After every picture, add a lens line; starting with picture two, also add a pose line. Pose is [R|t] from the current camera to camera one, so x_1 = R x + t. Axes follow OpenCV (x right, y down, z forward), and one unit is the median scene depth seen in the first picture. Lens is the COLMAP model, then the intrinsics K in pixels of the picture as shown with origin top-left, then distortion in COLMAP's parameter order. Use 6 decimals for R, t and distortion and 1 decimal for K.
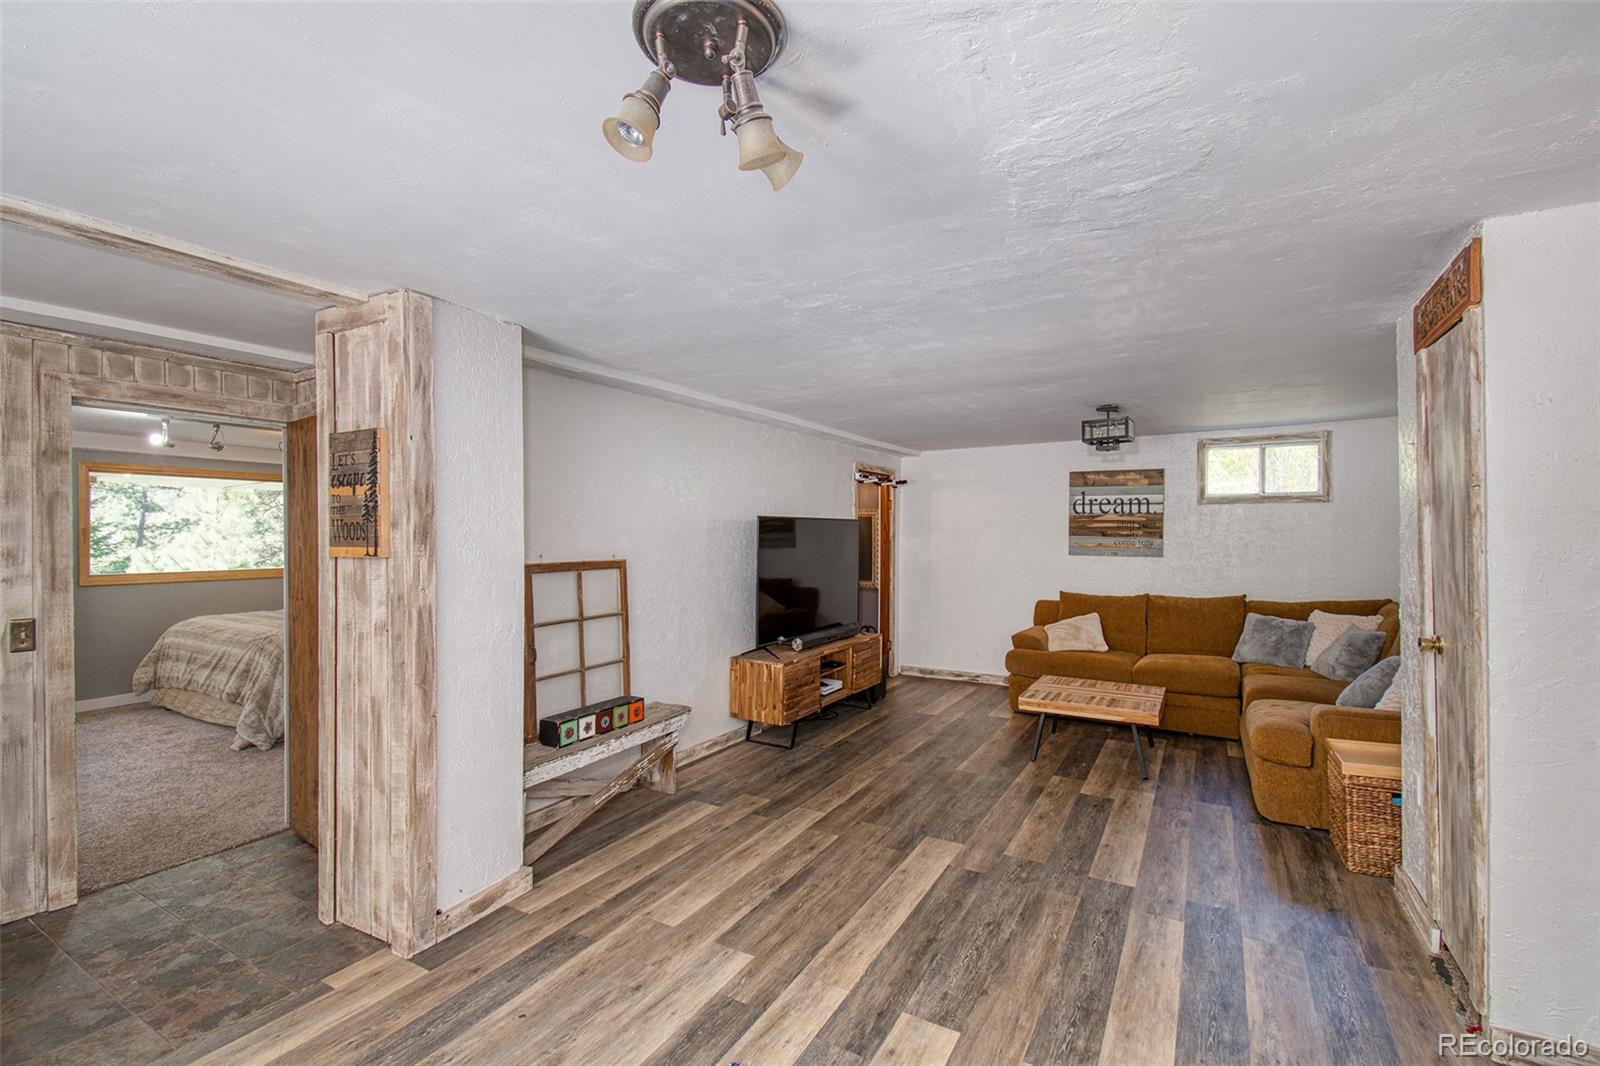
lens RADIAL K [[693.5, 0, 800.0], [0, 693.5, 533.0], [0, 0, 1]] dist [0.052208, -0.025921]
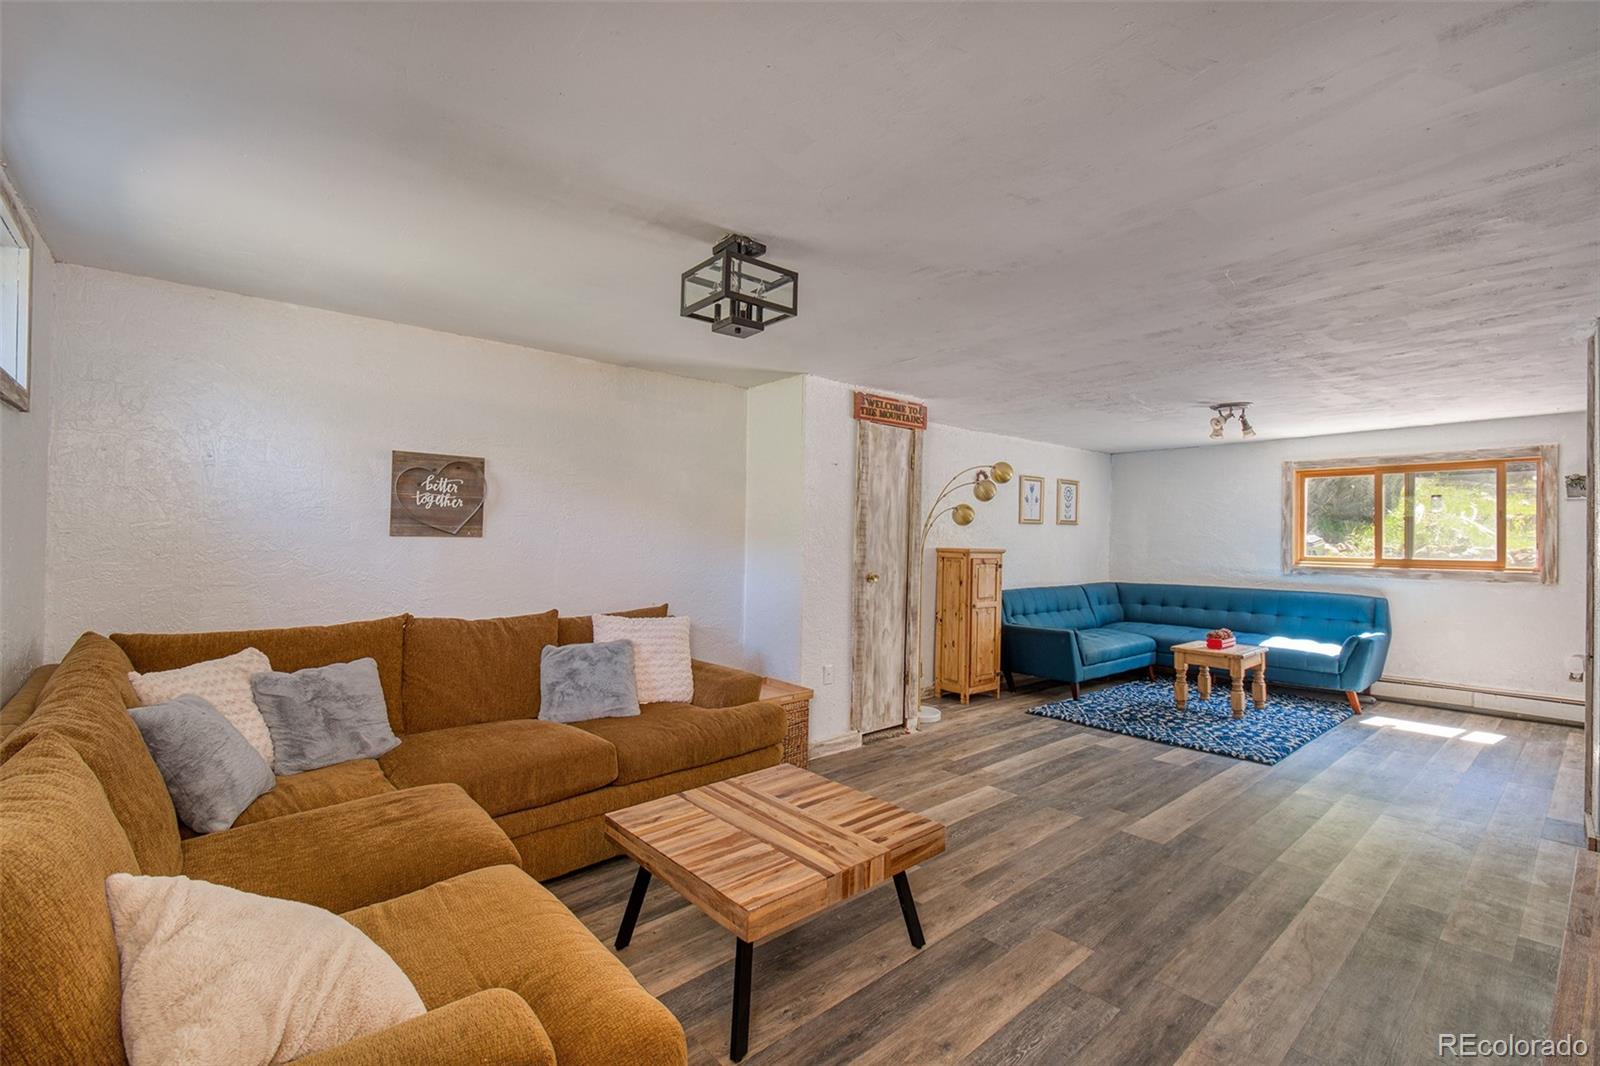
lens RADIAL K [[693.5, 0, 800.0], [0, 693.5, 533.0], [0, 0, 1]] dist [0.052208, -0.025921]
pose [[-0.947008, -0.008954, 0.321086, 0.363455], [-0.011087, 0.999927, -0.004815, 0.036017], [-0.321019, -0.008119, -0.947038, 2.188175]]
